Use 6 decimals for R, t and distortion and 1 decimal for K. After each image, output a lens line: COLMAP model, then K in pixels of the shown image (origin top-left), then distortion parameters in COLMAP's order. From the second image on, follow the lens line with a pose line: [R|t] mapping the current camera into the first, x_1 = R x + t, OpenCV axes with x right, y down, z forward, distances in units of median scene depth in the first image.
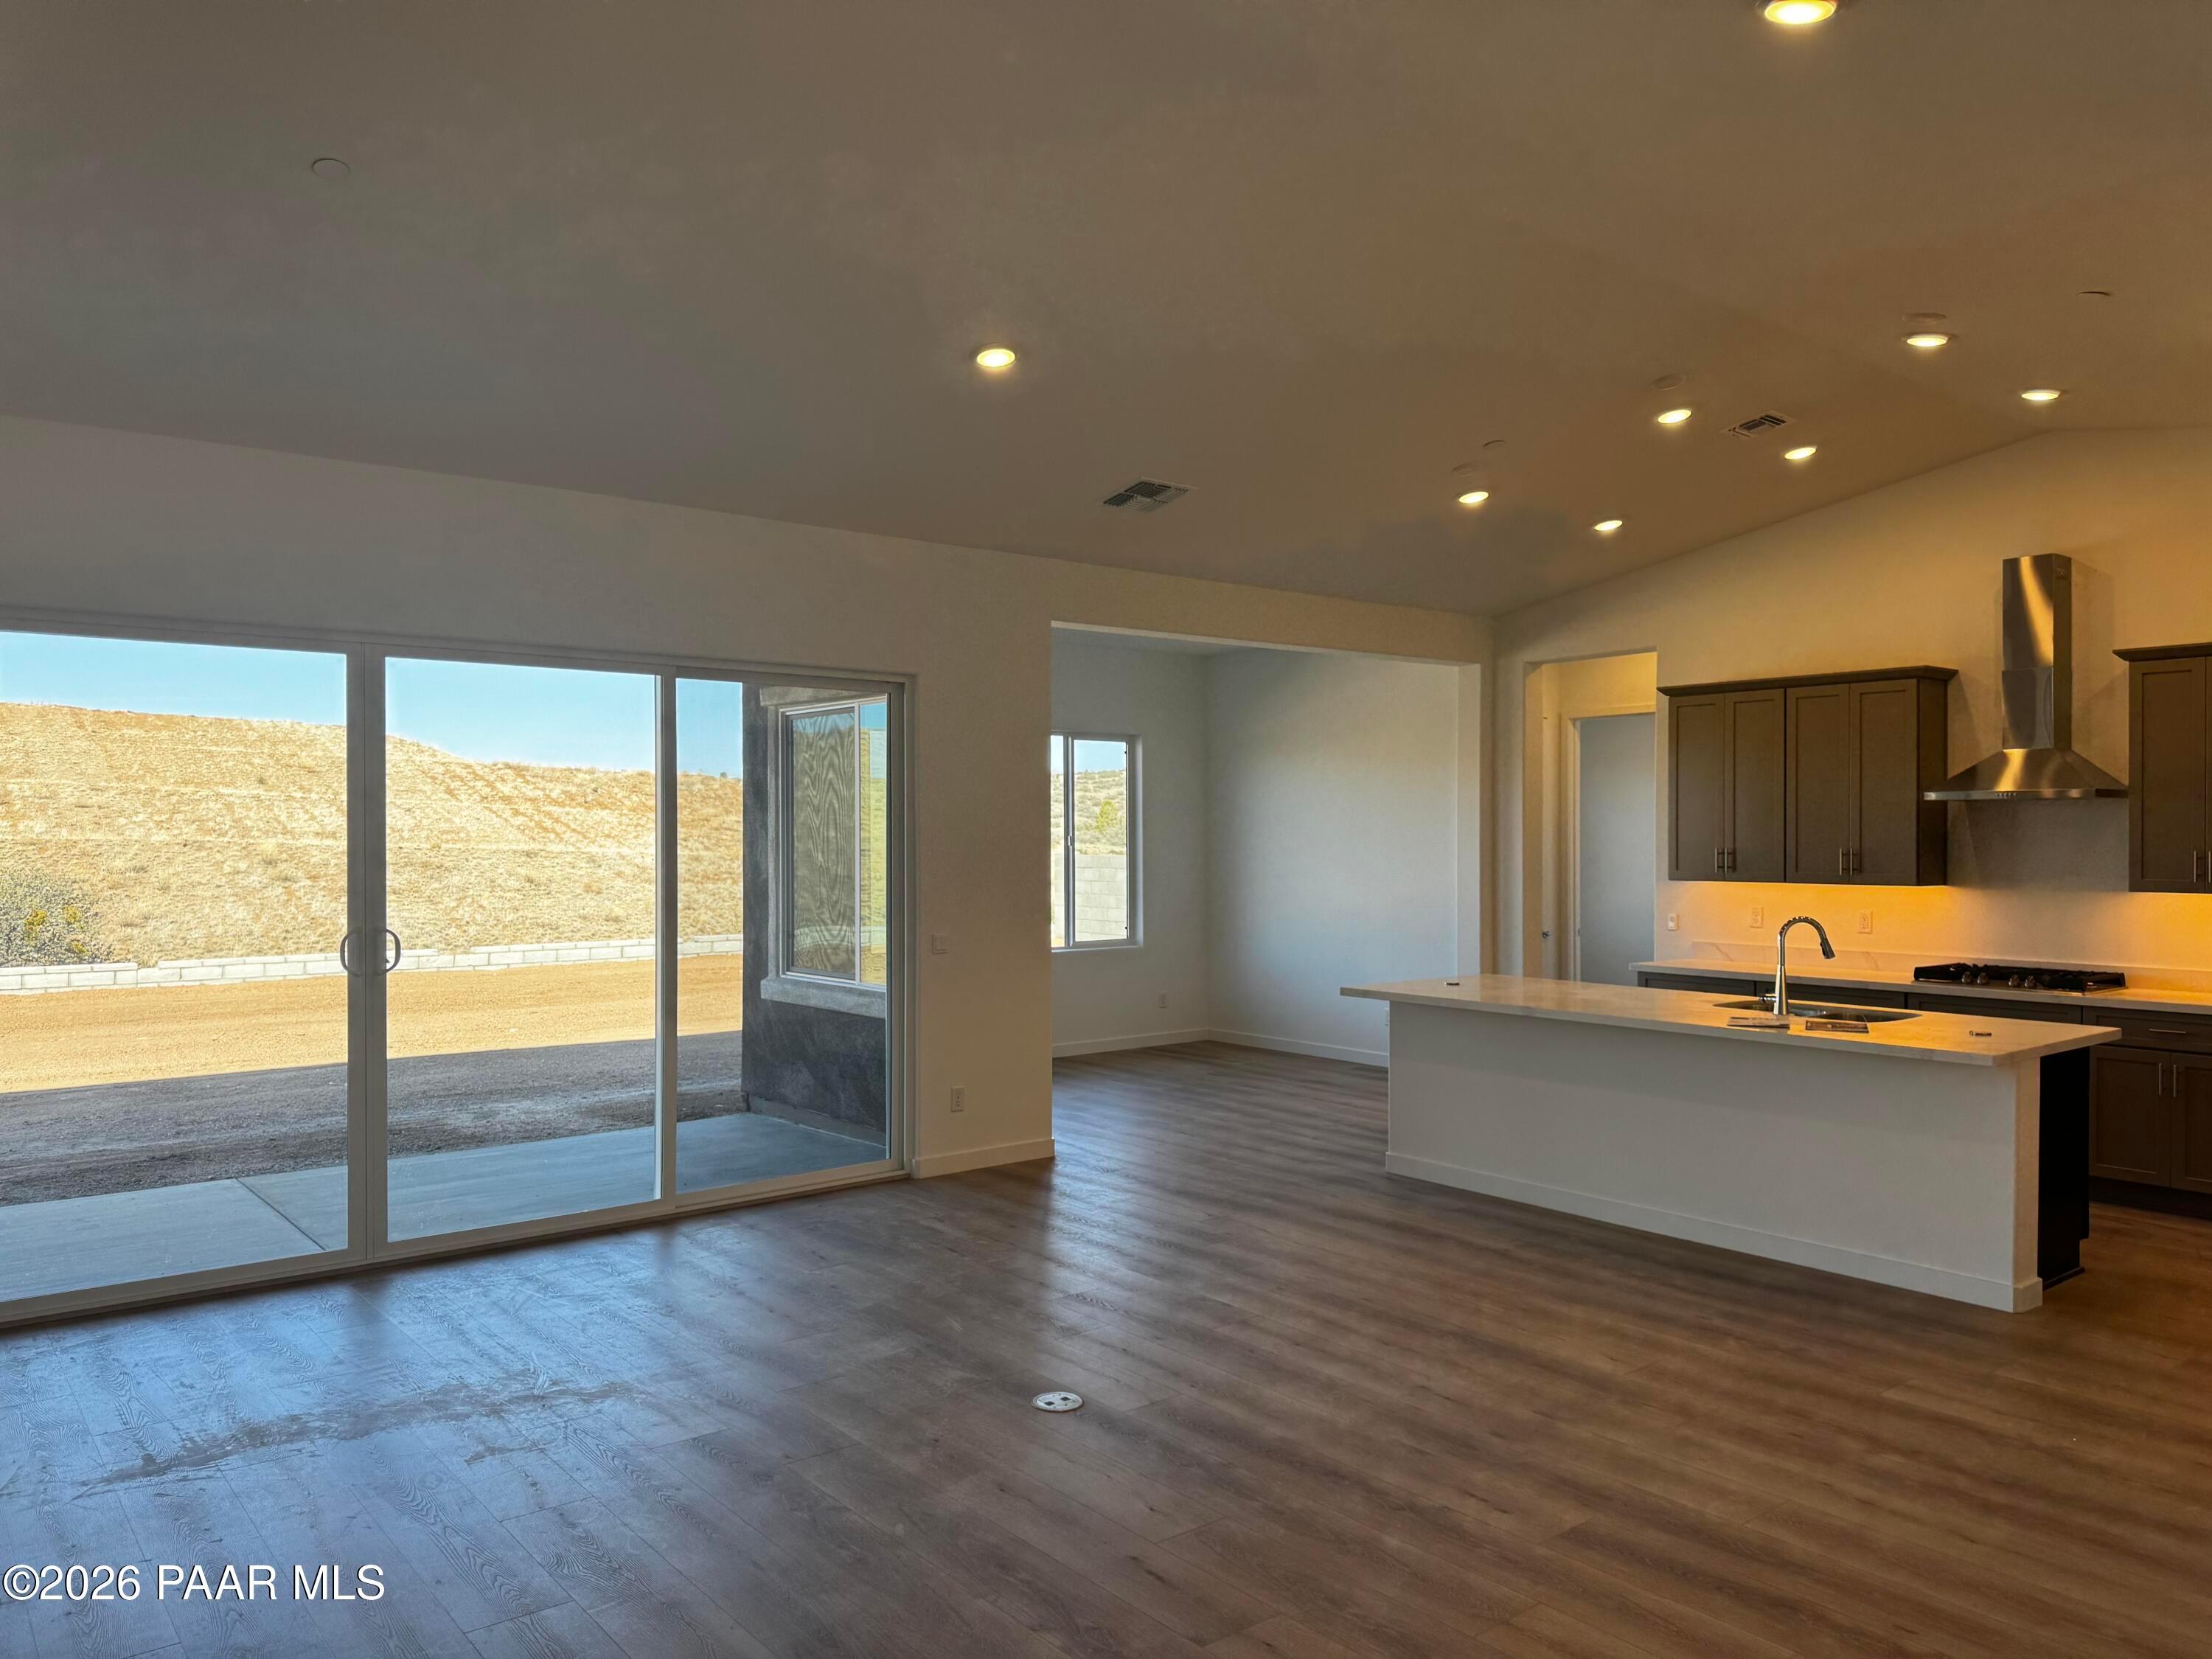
lens RADIAL K [[1545.8, 0, 1136.0], [0, 1545.8, 826.9], [0, 0, 1]] dist [0.097300, -0.128245]
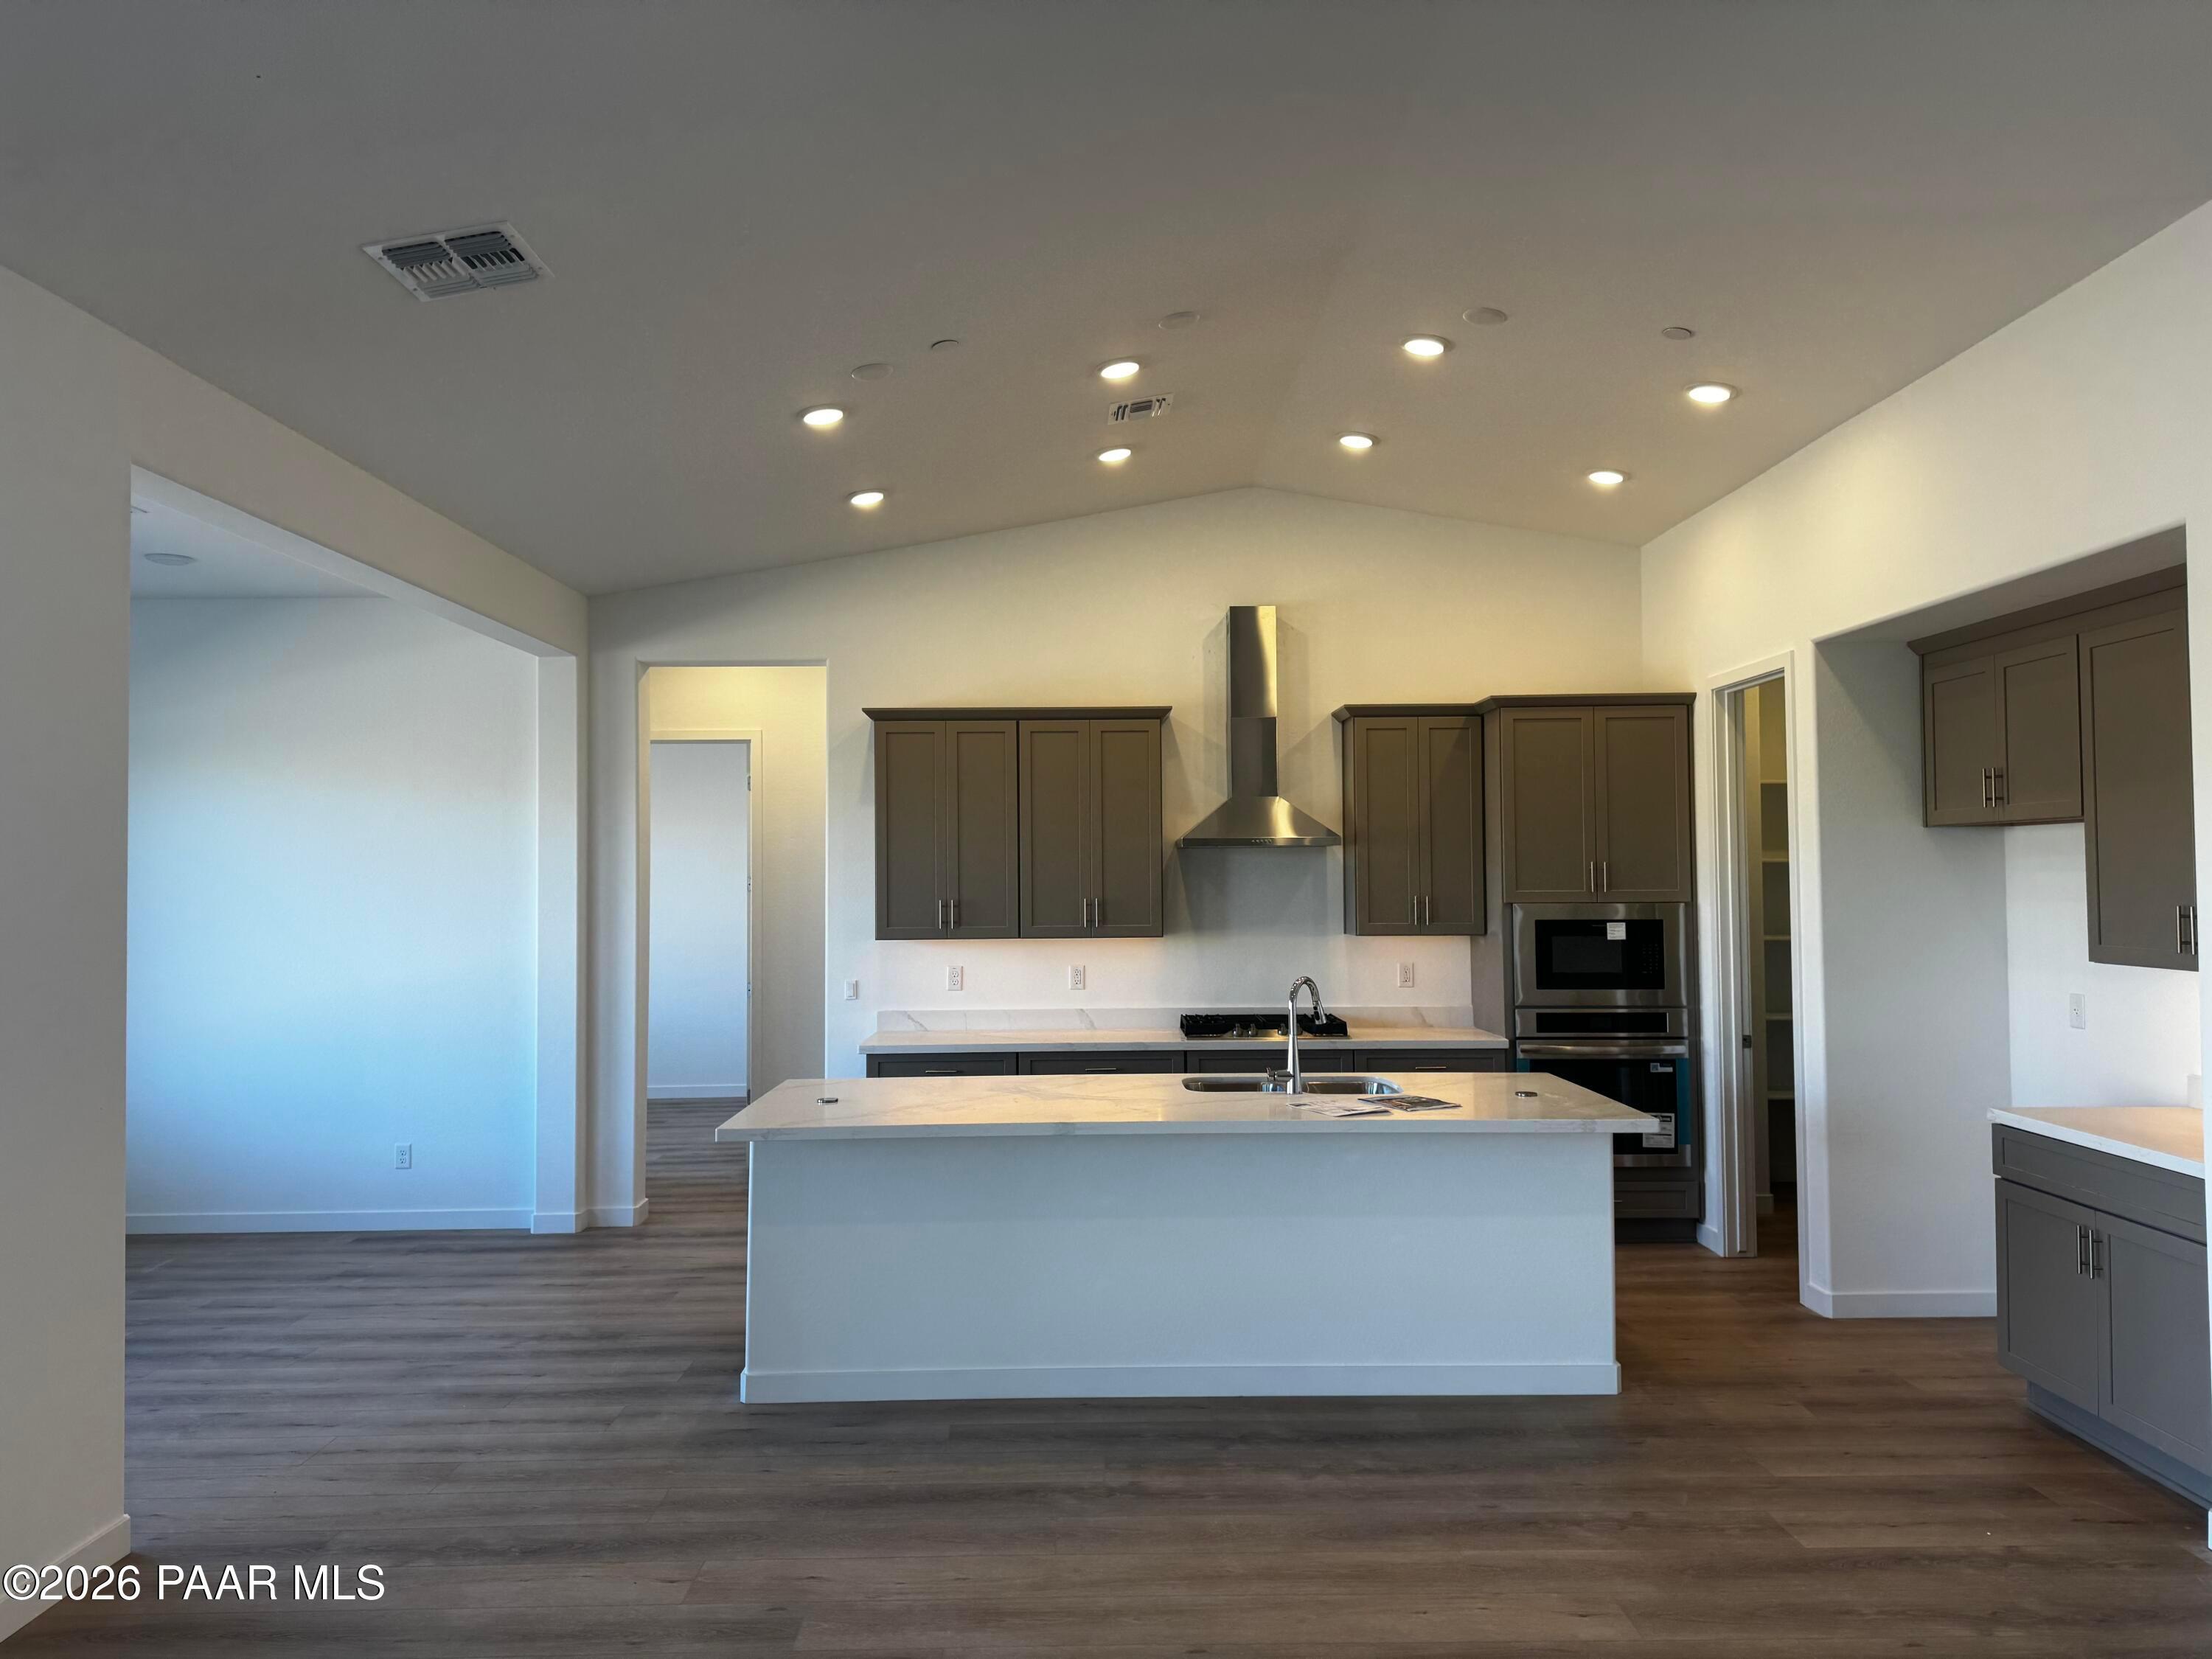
lens RADIAL K [[1545.8, 0, 1136.0], [0, 1545.8, 826.9], [0, 0, 1]] dist [0.097300, -0.128245]
pose [[0.635437, 0.023309, 0.771801, -0.294586], [0.003562, 0.999445, -0.033116, 0.002630], [-0.772144, 0.023793, 0.635002, 0.531608]]
